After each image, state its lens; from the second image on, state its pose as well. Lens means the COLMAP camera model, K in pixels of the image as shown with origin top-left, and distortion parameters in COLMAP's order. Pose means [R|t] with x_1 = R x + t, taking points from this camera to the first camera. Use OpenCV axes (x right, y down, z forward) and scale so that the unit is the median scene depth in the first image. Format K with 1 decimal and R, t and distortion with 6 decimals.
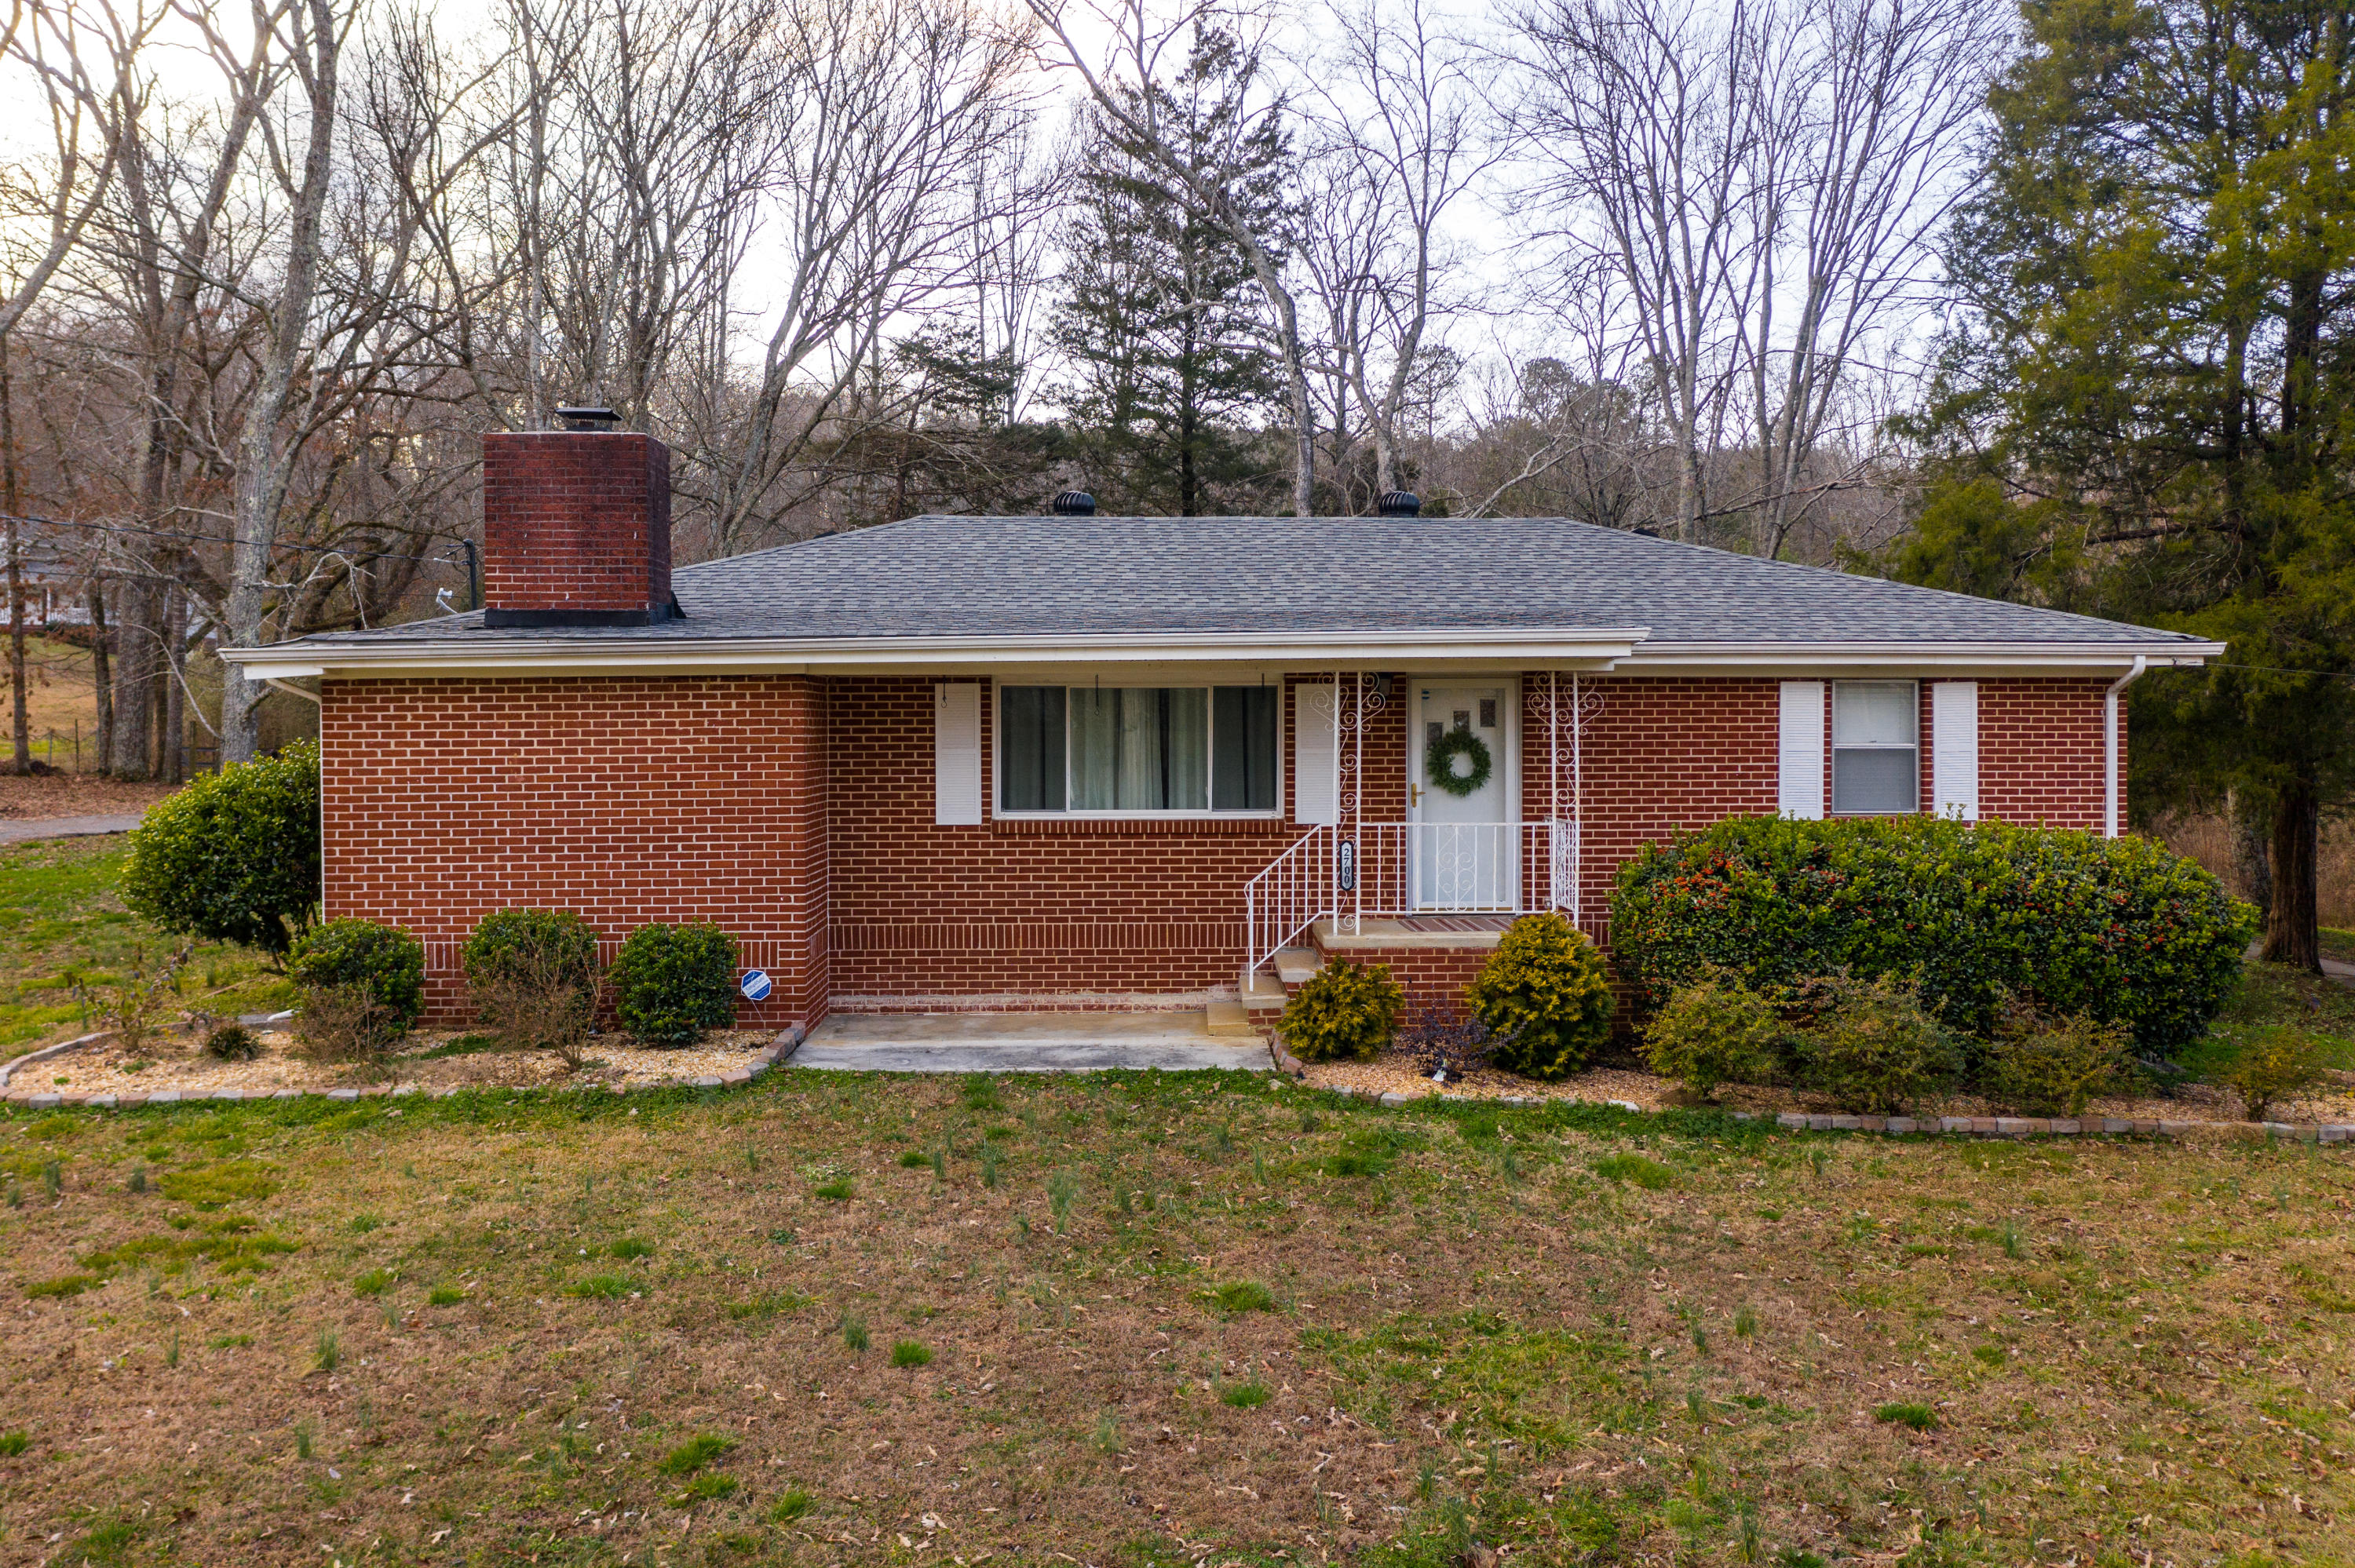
lens RADIAL K [[1891.6, 0, 1167.8], [0, 1891.6, 706.6], [0, 0, 1]] dist [0.003829, 0.000607]
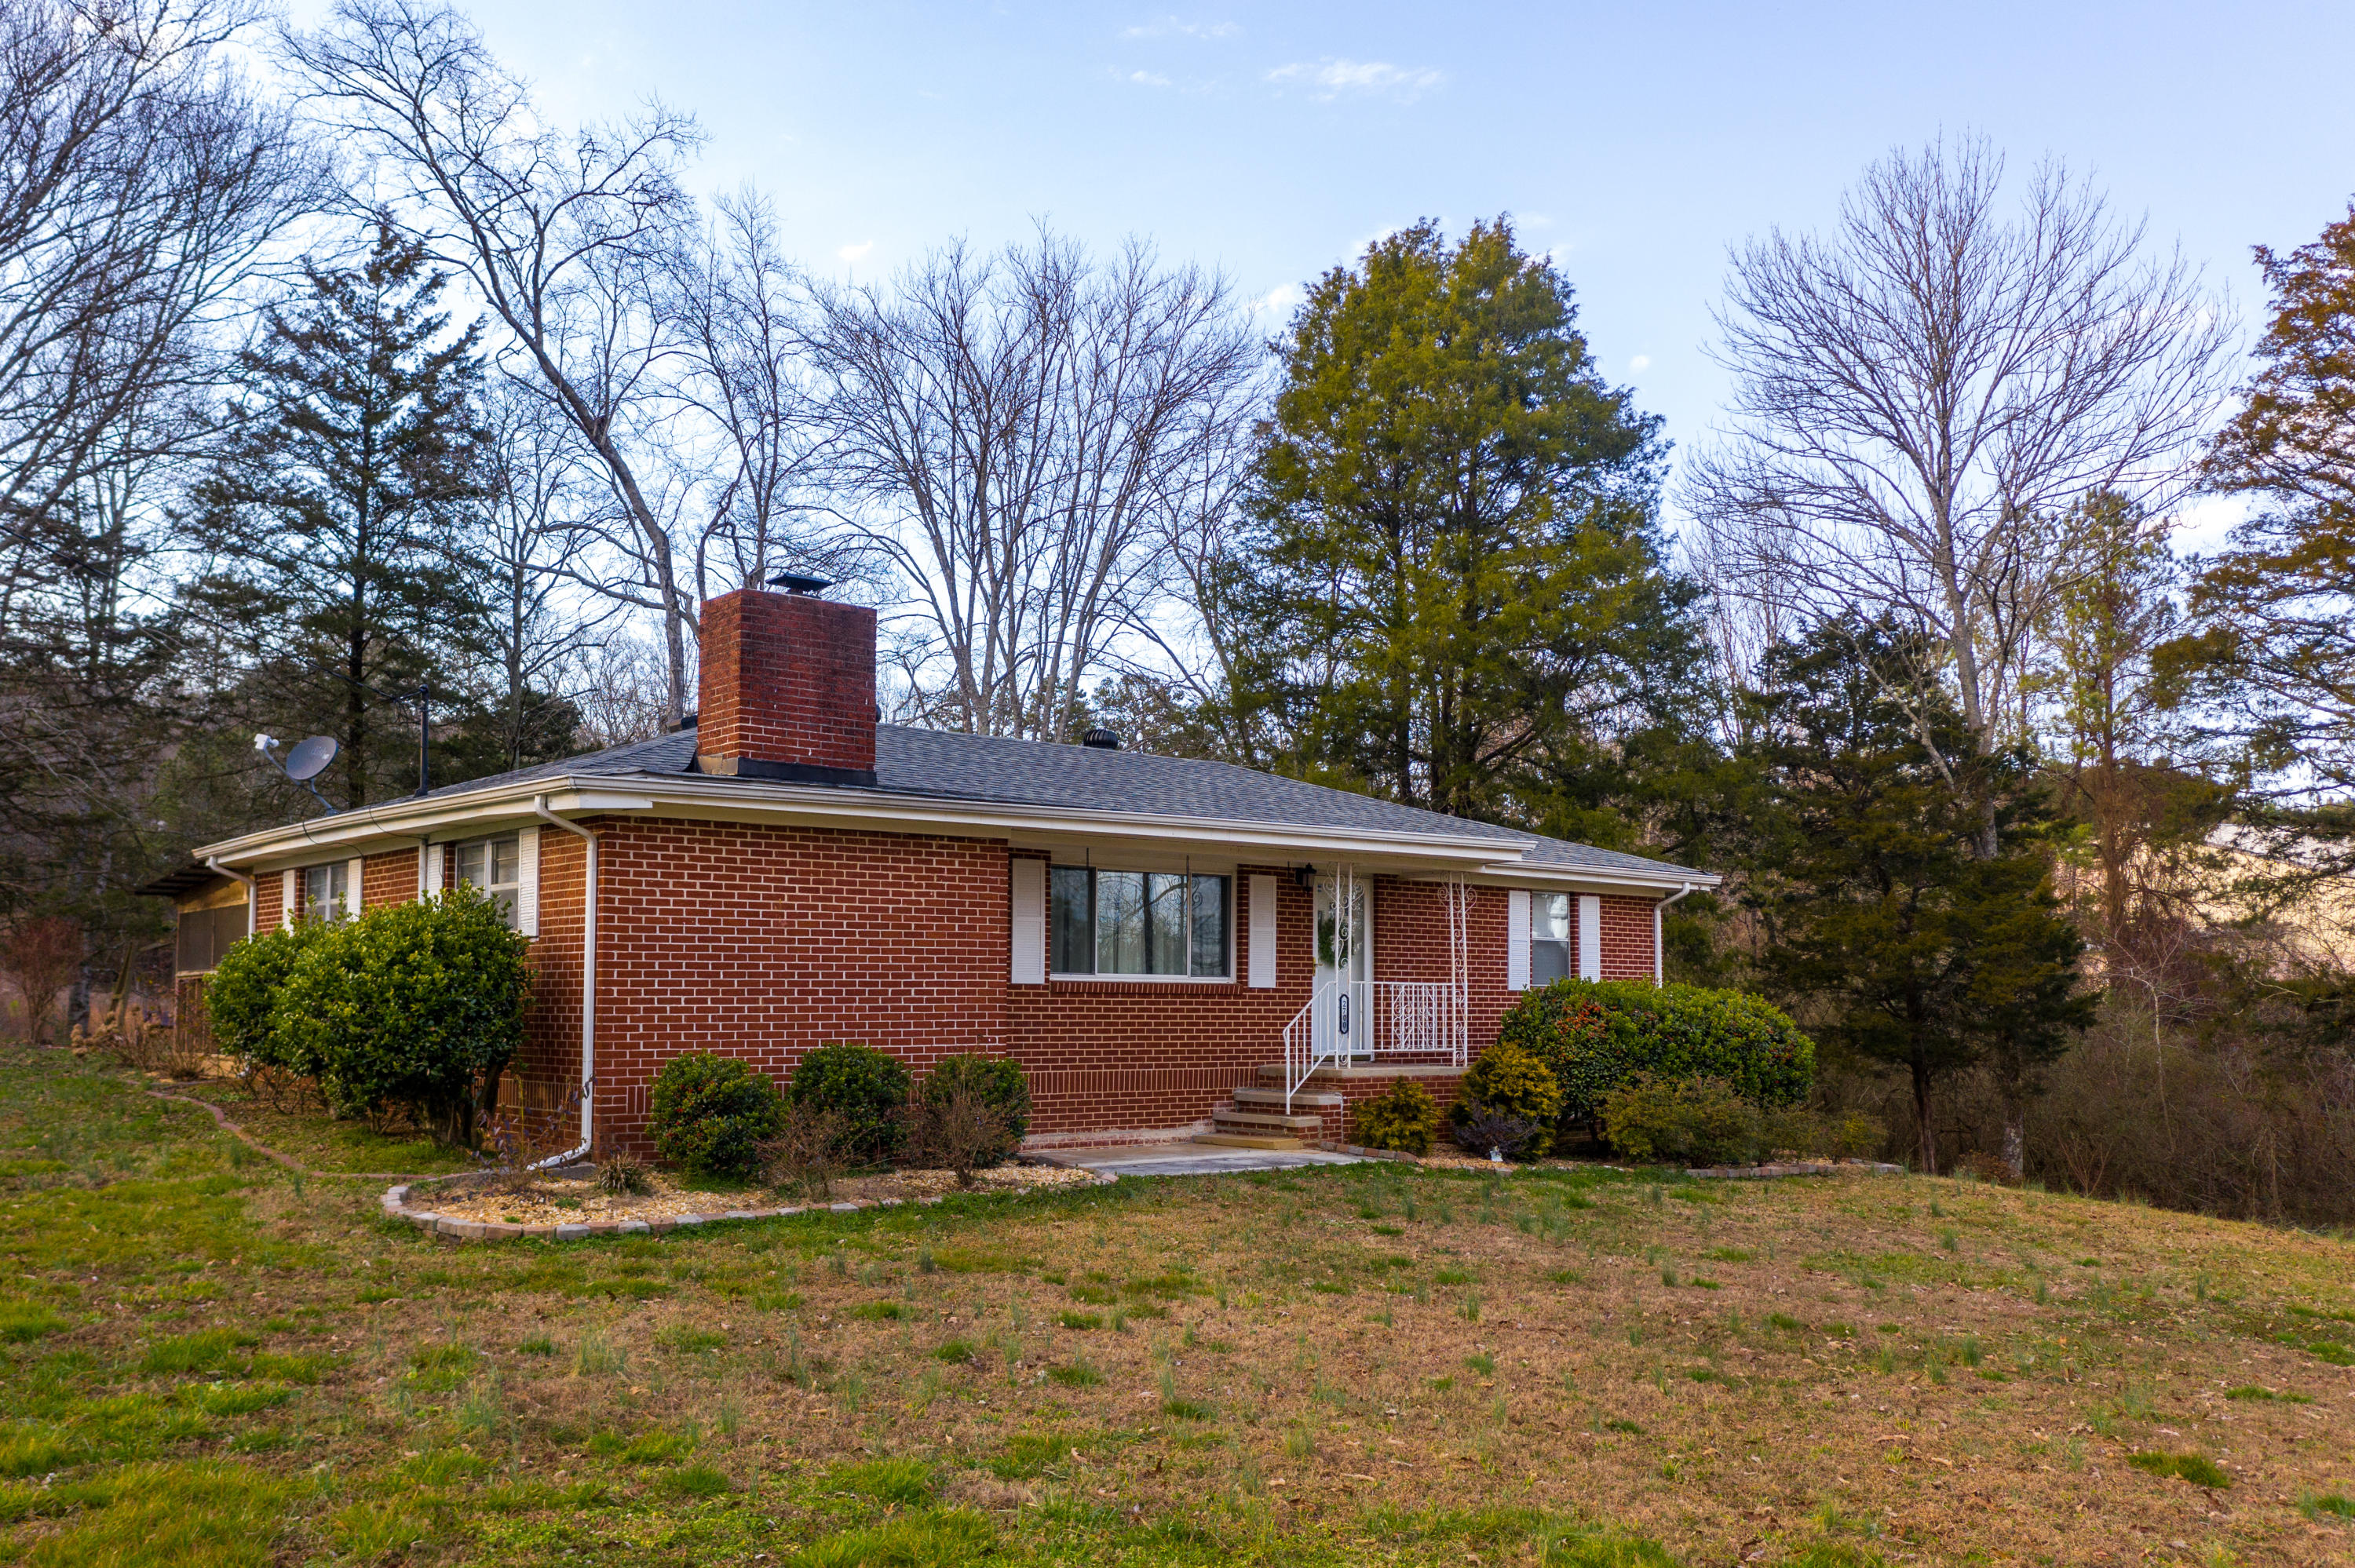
lens RADIAL K [[1891.6, 0, 1182.1], [0, 1891.6, 792.4], [0, 0, 1]] dist [0.003829, 0.000607]
pose [[0.785636, 0.076000, 0.614004, -0.810822], [-0.014195, 0.994379, -0.104920, 0.072306], [-0.618527, 0.073713, 0.782299, 0.050797]]
